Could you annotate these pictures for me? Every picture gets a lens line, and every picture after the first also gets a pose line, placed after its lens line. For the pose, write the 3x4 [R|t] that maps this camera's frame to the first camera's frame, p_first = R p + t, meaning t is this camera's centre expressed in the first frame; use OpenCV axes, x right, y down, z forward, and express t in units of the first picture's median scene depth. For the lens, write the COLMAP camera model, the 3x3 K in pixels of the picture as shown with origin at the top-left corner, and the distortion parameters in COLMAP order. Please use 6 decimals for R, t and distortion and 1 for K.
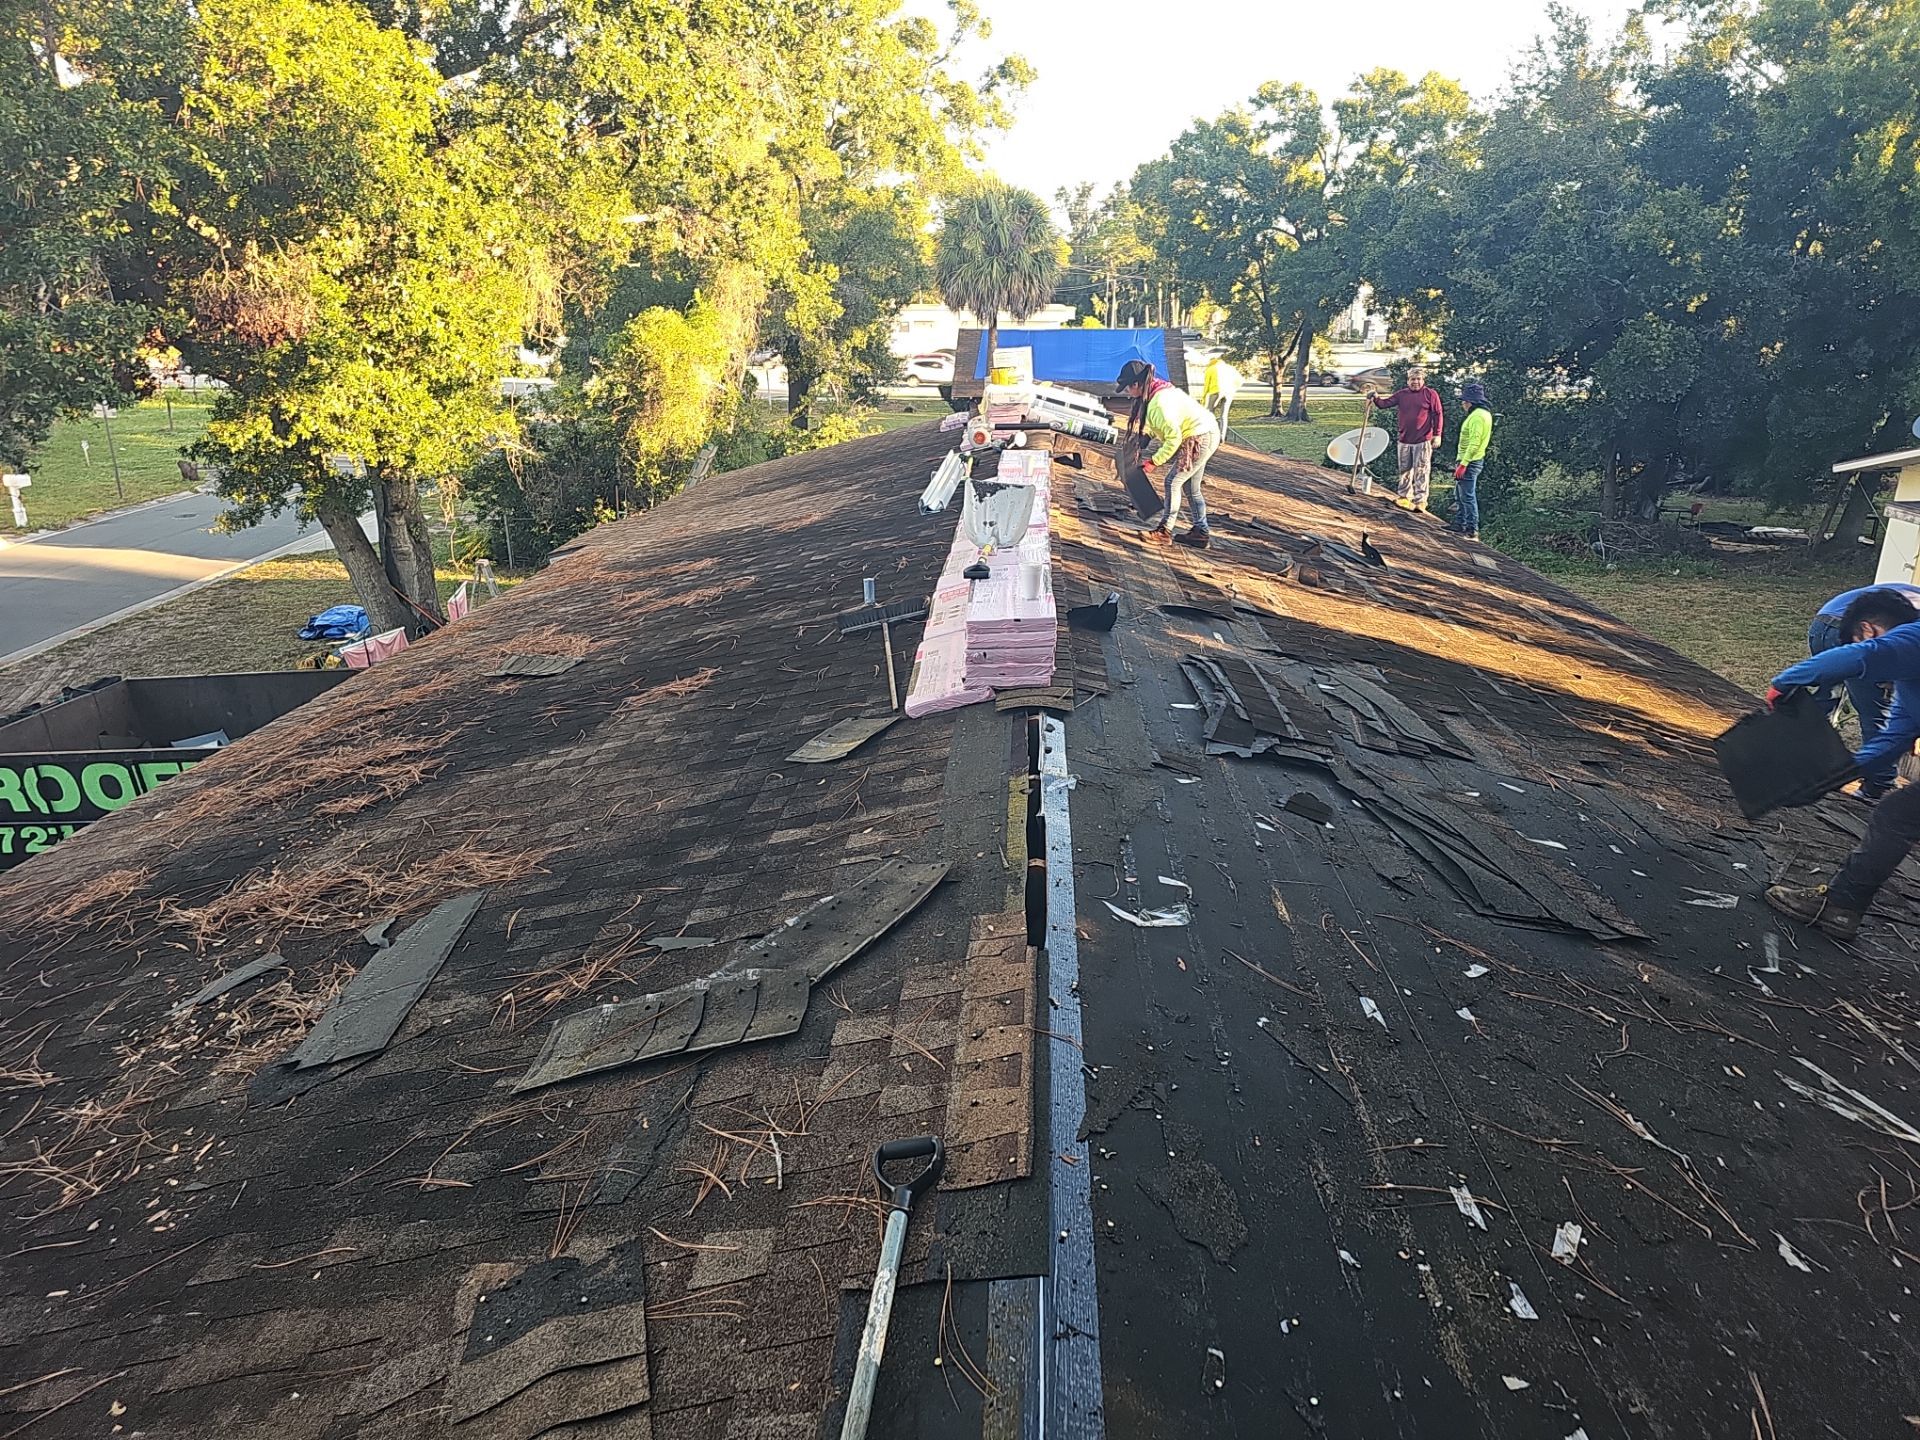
lens RADIAL K [[1241.1, 0, 957.9], [0, 1241.1, 727.1], [0, 0, 1]] dist [0.049167, -0.044270]
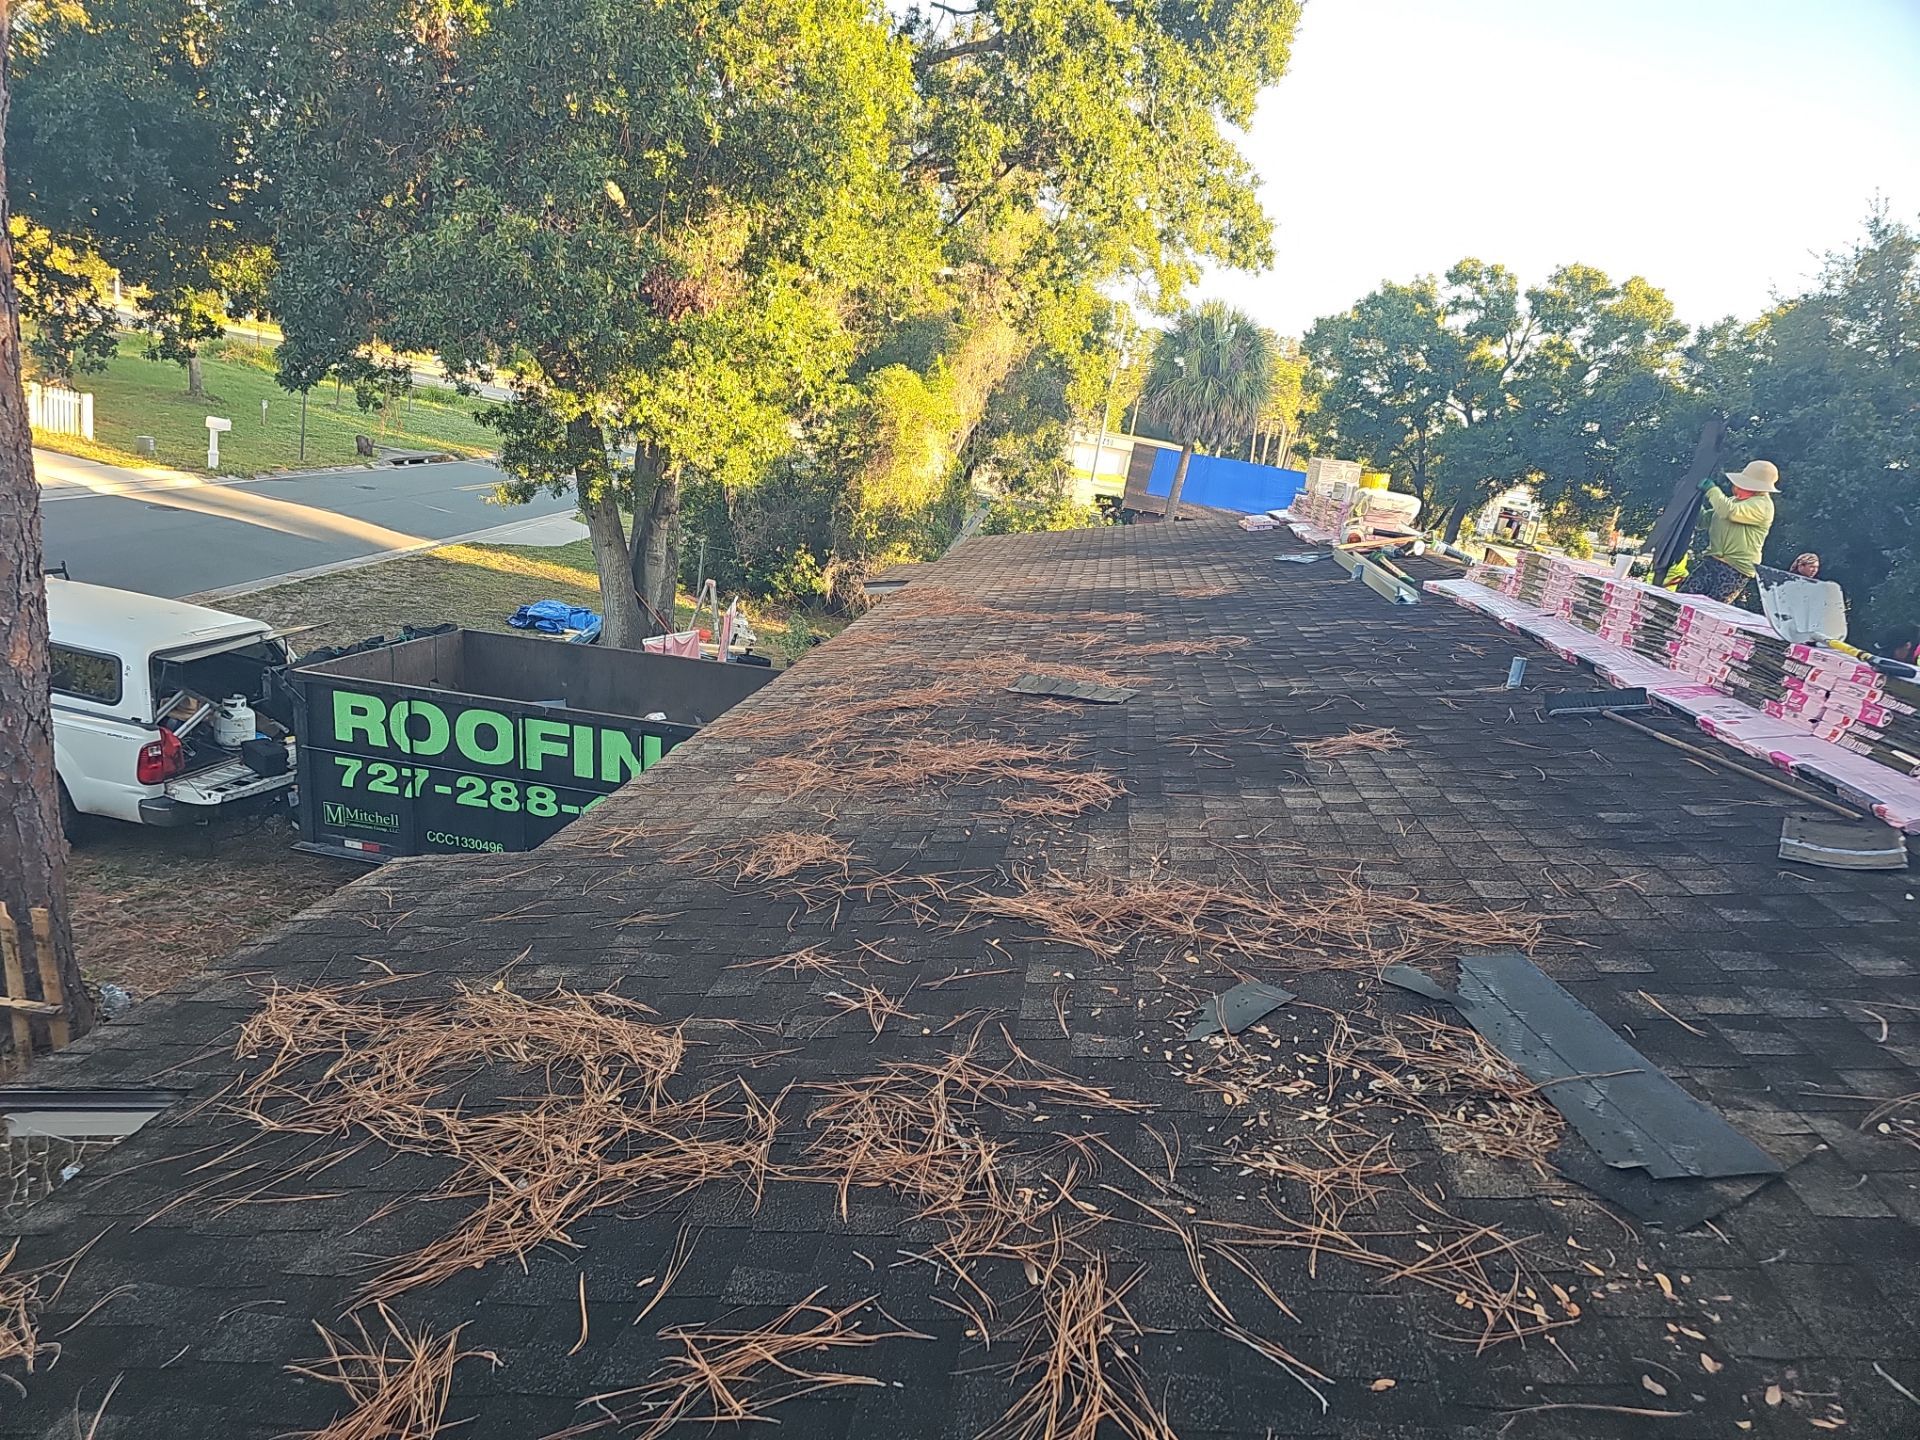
lens RADIAL K [[1245.8, 0, 960.5], [0, 1245.8, 751.9], [0, 0, 1]] dist [0.062373, -0.060520]
pose [[0.982282, 0.183545, -0.037869, -0.097382], [-0.185598, 0.980751, -0.060672, 0.016408], [0.026004, 0.066625, 0.997439, 0.029008]]
